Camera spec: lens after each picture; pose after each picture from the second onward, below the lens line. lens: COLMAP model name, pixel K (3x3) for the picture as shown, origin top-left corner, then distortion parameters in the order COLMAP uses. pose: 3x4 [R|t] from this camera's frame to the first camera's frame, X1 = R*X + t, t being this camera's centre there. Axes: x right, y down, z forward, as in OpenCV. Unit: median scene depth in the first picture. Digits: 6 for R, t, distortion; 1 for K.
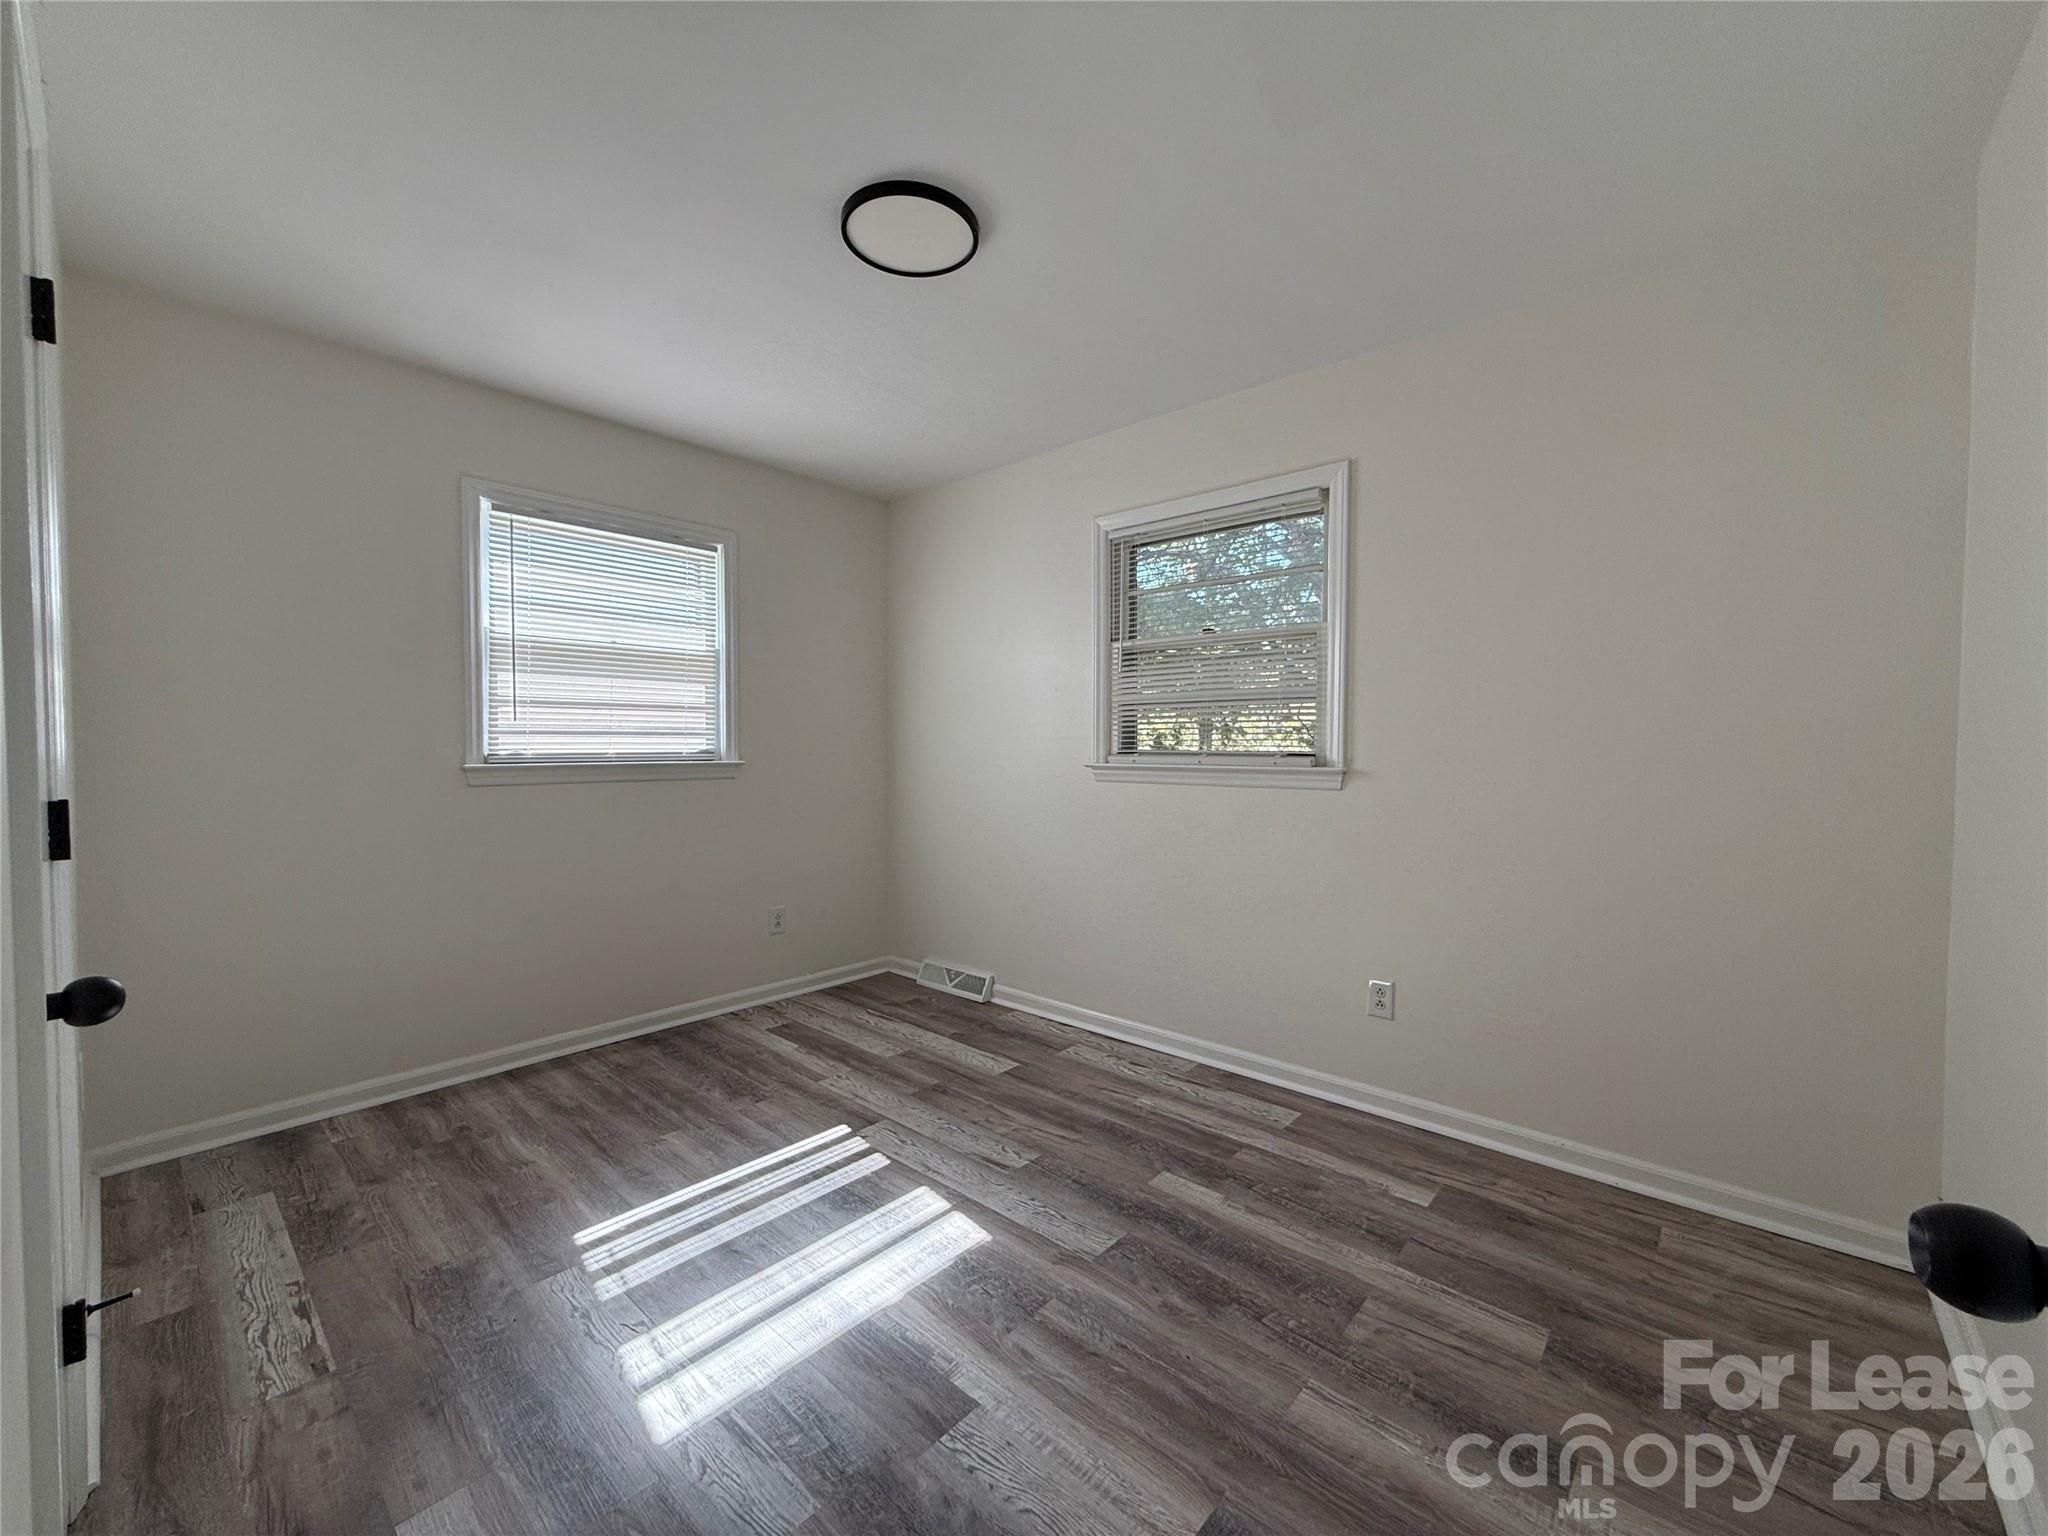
lens RADIAL K [[816.2, 0, 1020.5], [0, 816.2, 769.8], [0, 0, 1]] dist [0.001085, -0.000166]
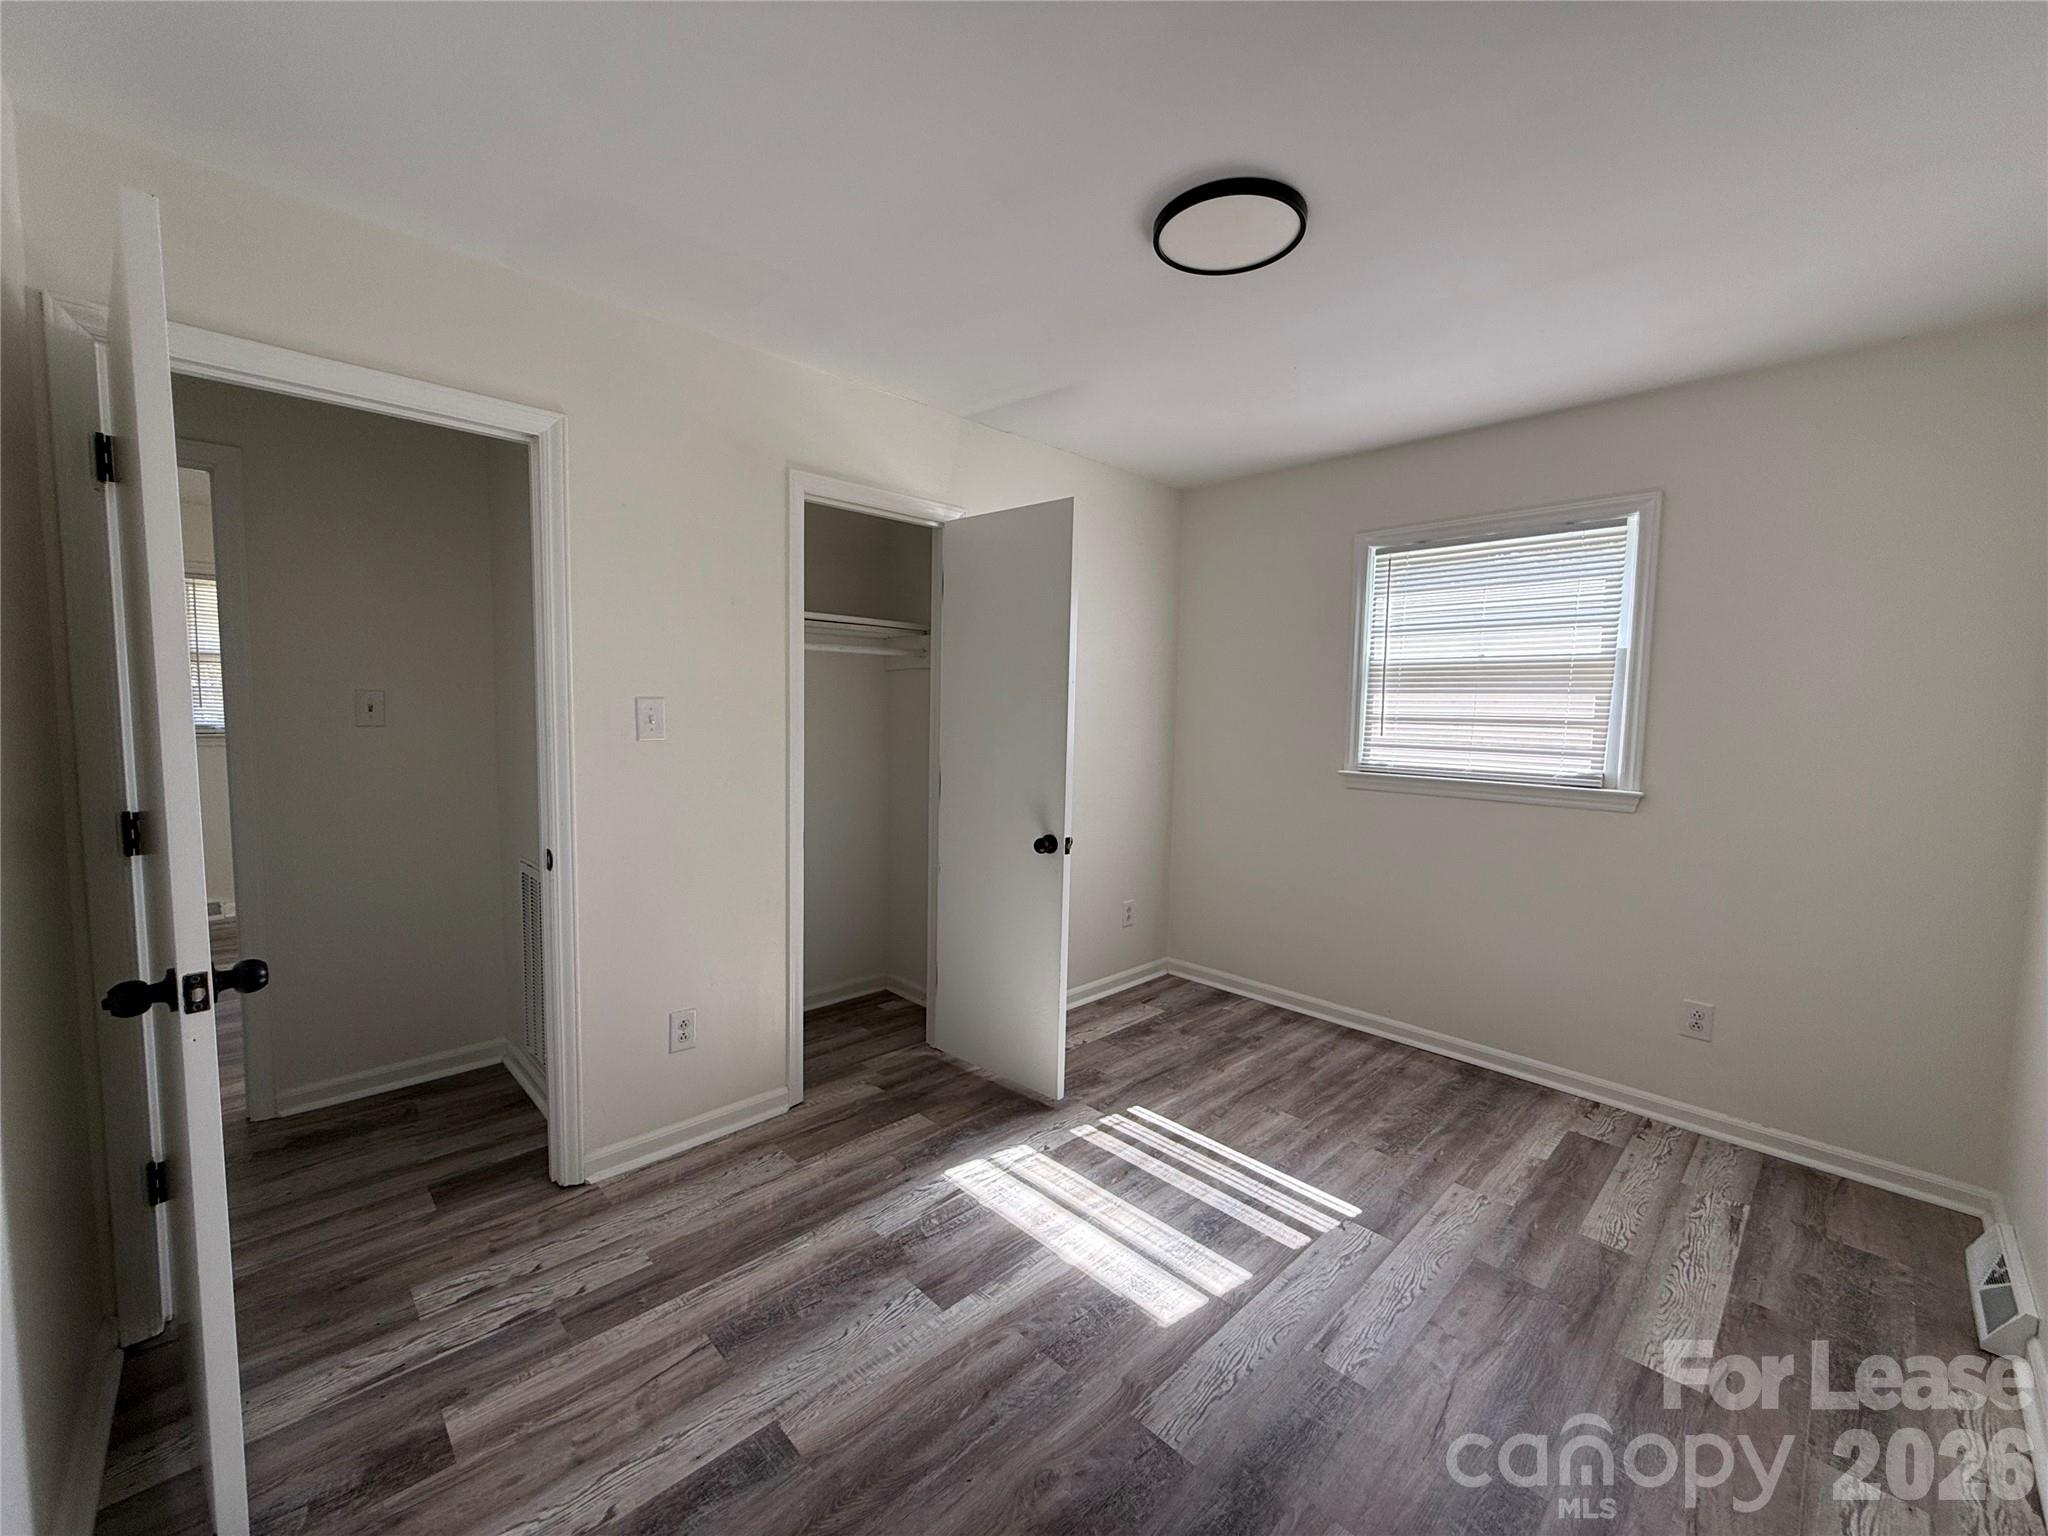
lens RADIAL K [[816.2, 0, 1020.5], [0, 816.2, 769.8], [0, 0, 1]] dist [0.001085, -0.000166]
pose [[-0.072824, 0.075805, -0.994460, 0.675811], [-0.048484, 0.995659, 0.079447, -0.094575], [0.996166, 0.054001, -0.068832, 0.693923]]
